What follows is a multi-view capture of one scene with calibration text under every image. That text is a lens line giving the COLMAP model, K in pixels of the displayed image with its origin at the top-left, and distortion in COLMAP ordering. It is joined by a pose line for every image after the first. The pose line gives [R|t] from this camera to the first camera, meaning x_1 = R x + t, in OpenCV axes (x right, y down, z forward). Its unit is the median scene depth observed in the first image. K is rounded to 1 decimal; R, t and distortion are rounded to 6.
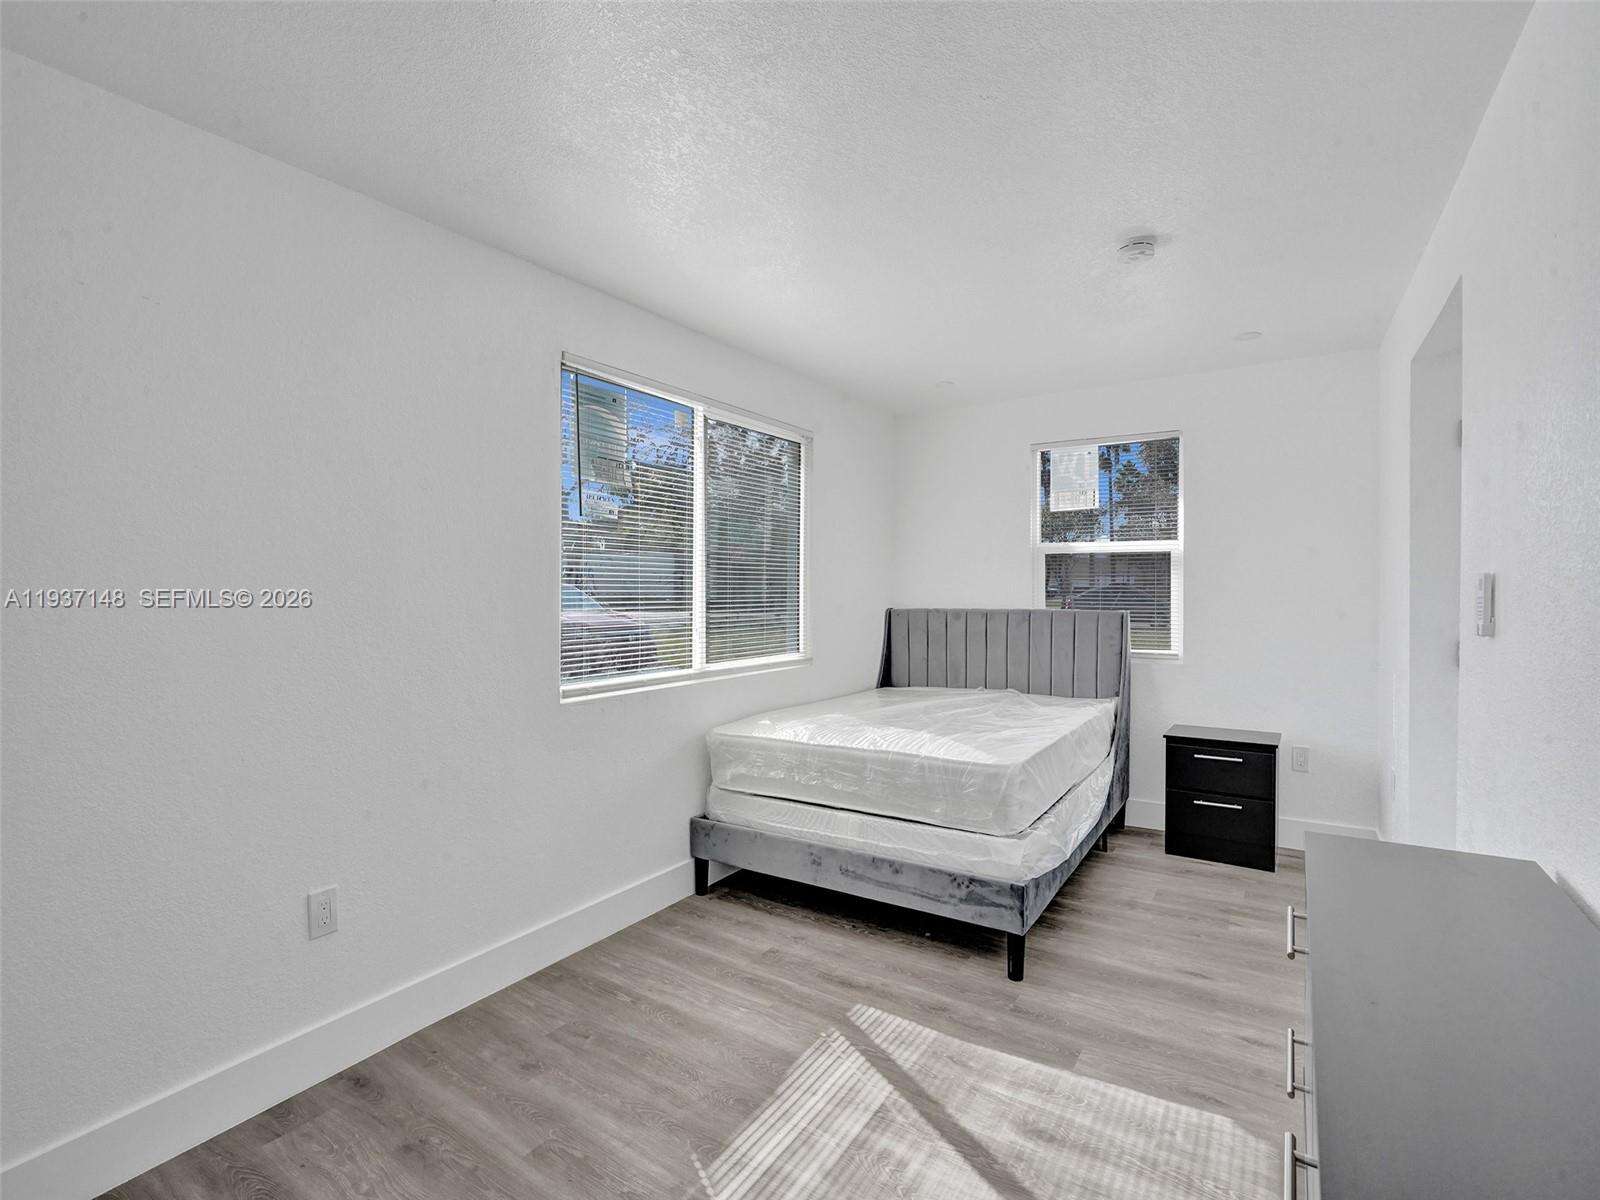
lens RADIAL K [[781.0, 0, 793.2], [0, 781.0, 597.2], [0, 0, 1]] dist [-0.001818, 0.000442]
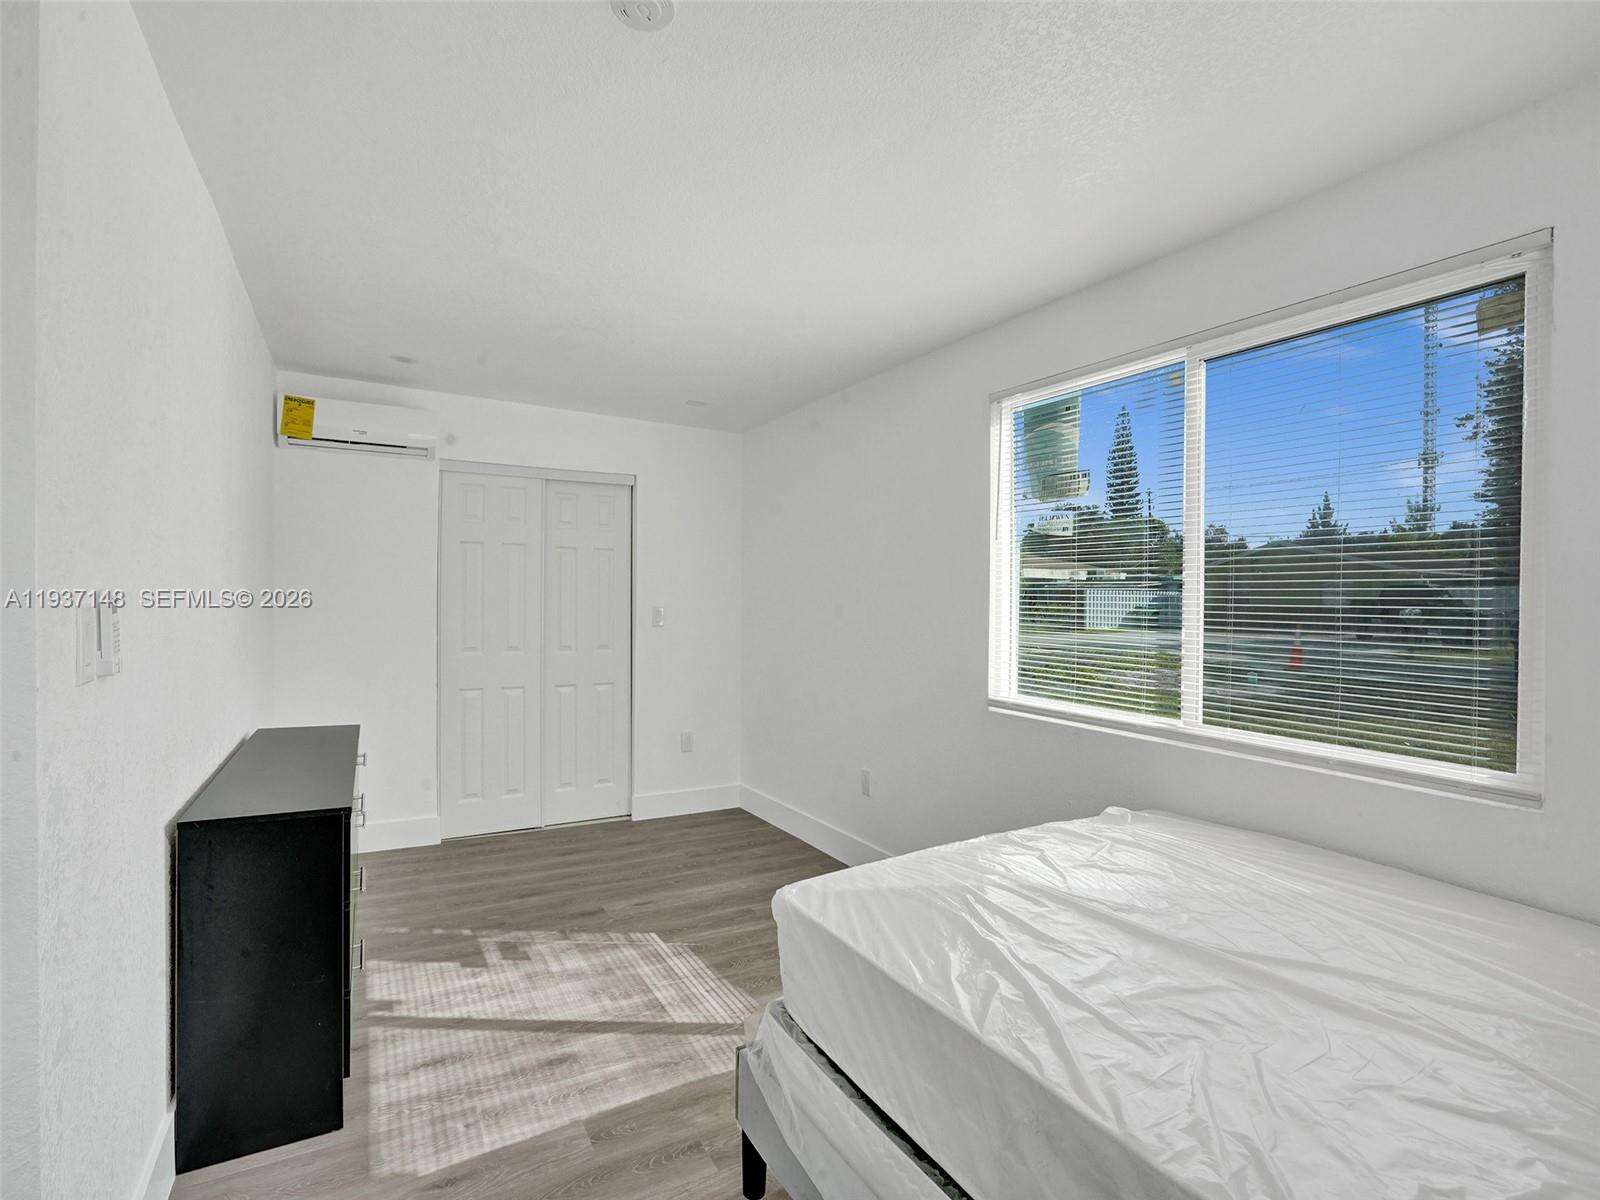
lens RADIAL K [[781.0, 0, 793.2], [0, 781.0, 597.2], [0, 0, 1]] dist [-0.001818, 0.000442]
pose [[-0.483526, -0.016728, -0.875170, 1.179070], [-0.008544, 0.999860, -0.014390, -0.016306], [0.875288, 0.000519, -0.483601, 1.849458]]
